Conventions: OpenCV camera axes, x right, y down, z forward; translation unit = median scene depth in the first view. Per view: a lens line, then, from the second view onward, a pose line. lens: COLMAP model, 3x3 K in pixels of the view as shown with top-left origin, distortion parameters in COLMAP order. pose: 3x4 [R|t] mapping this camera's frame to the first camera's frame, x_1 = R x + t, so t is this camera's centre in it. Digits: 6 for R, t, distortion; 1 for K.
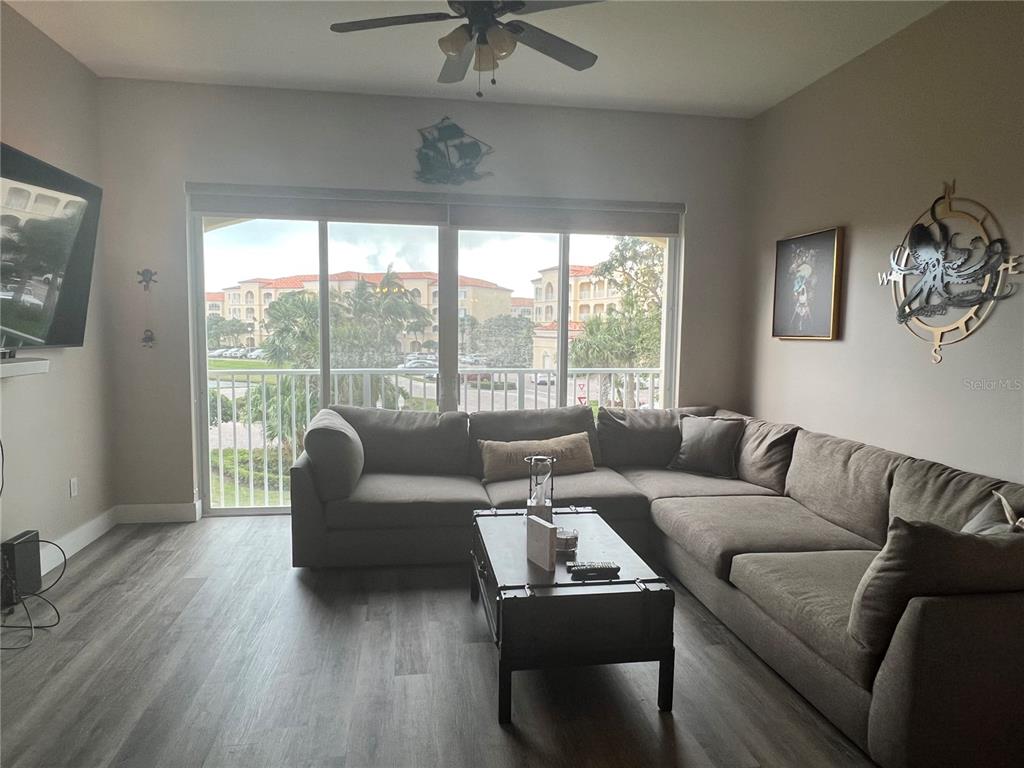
lens RADIAL K [[674.8, 0, 517.7], [0, 674.8, 389.0], [0, 0, 1]] dist [-0.001215, -0.000663]
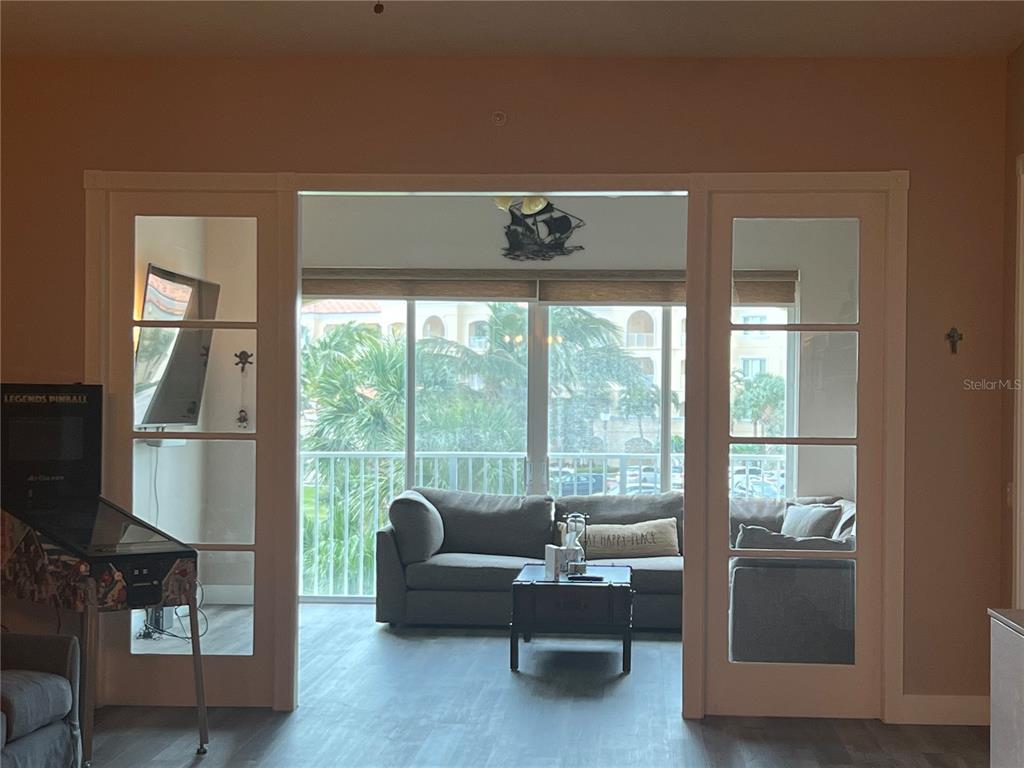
lens RADIAL K [[1778.4, 0, 542.8], [0, 1778.4, 388.8], [0, 0, 1]] dist [0.222707, -0.967256]
pose [[0.977353, -0.003607, -0.211584, 0.446874], [-0.017553, 0.995027, -0.098047, 0.130799], [0.210886, 0.099541, 0.972429, -1.469312]]
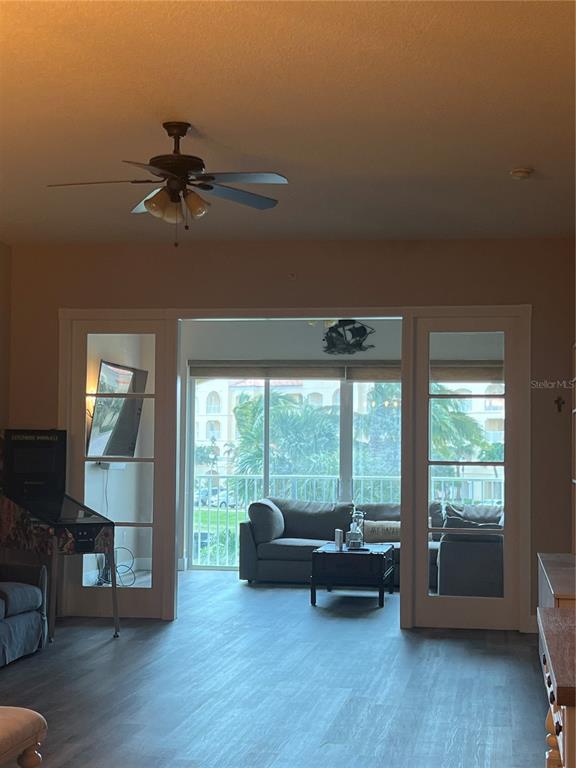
lens RADIAL K [[1333.8, 0, 288.0], [0, 1333.8, 384.0], [0, 0, 1]] dist [0.222707, -0.967256]
pose [[0.949566, -0.015552, -0.313180, 0.728131], [-0.029430, 0.989940, -0.138392, 0.189451], [0.312182, 0.140630, 0.939556, -1.895895]]
